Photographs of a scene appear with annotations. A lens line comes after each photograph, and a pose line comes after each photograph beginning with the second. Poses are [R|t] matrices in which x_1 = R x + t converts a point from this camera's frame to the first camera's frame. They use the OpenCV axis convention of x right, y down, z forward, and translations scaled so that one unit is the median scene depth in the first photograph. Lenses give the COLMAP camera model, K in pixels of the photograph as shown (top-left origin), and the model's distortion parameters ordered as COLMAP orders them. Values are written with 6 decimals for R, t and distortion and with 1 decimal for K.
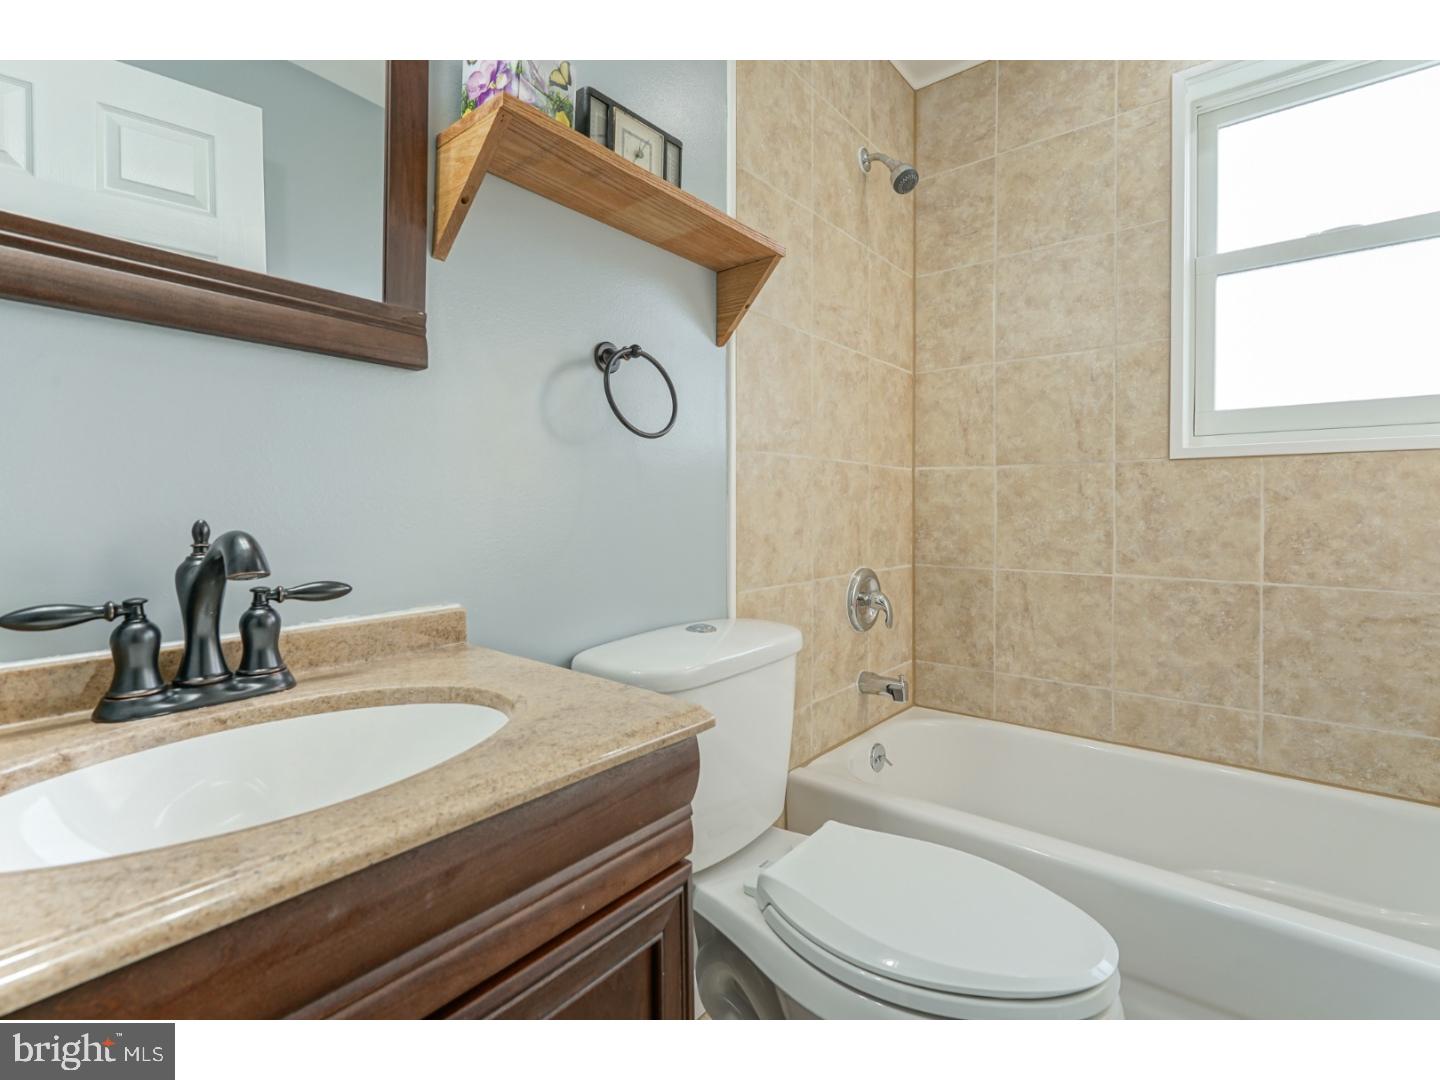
lens RADIAL K [[677.6, 0, 715.8], [0, 677.6, 509.0], [0, 0, 1]] dist [0.001063, 0.001099]
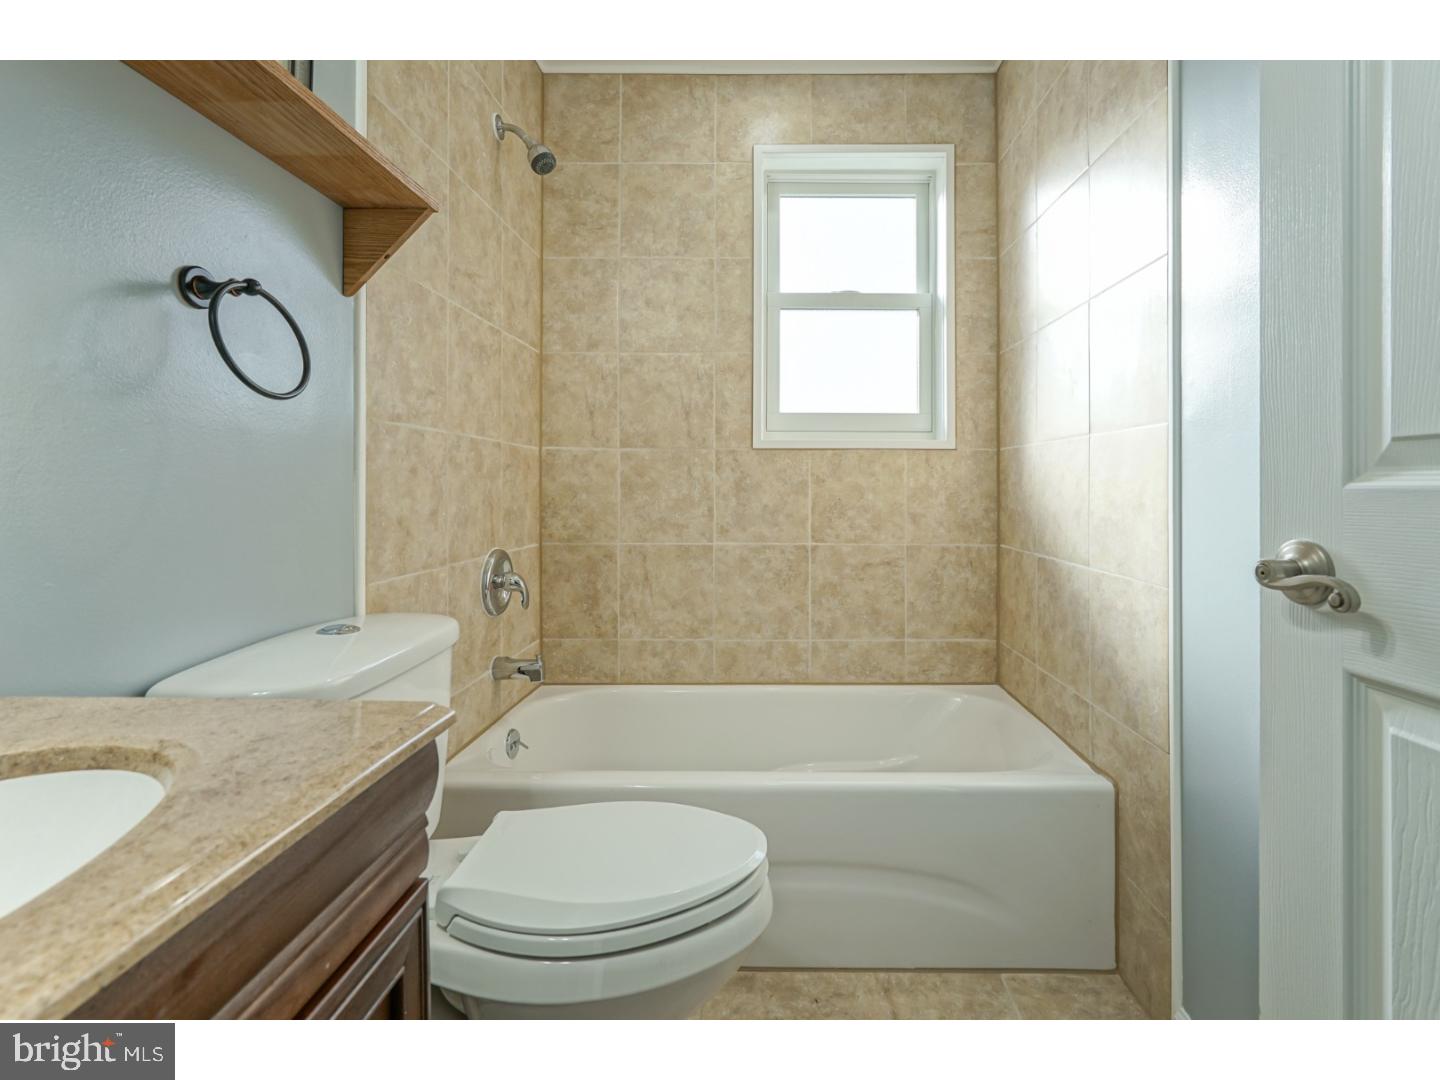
lens RADIAL K [[684.7, 0, 779.8], [0, 684.7, 478.4], [0, 0, 1]] dist [0.002693, 0.001319]
pose [[0.766378, 0.010862, 0.642298, -0.100705], [-0.001804, 0.999889, -0.014756, 0.000226], [-0.642387, 0.010150, 0.766313, -0.002776]]
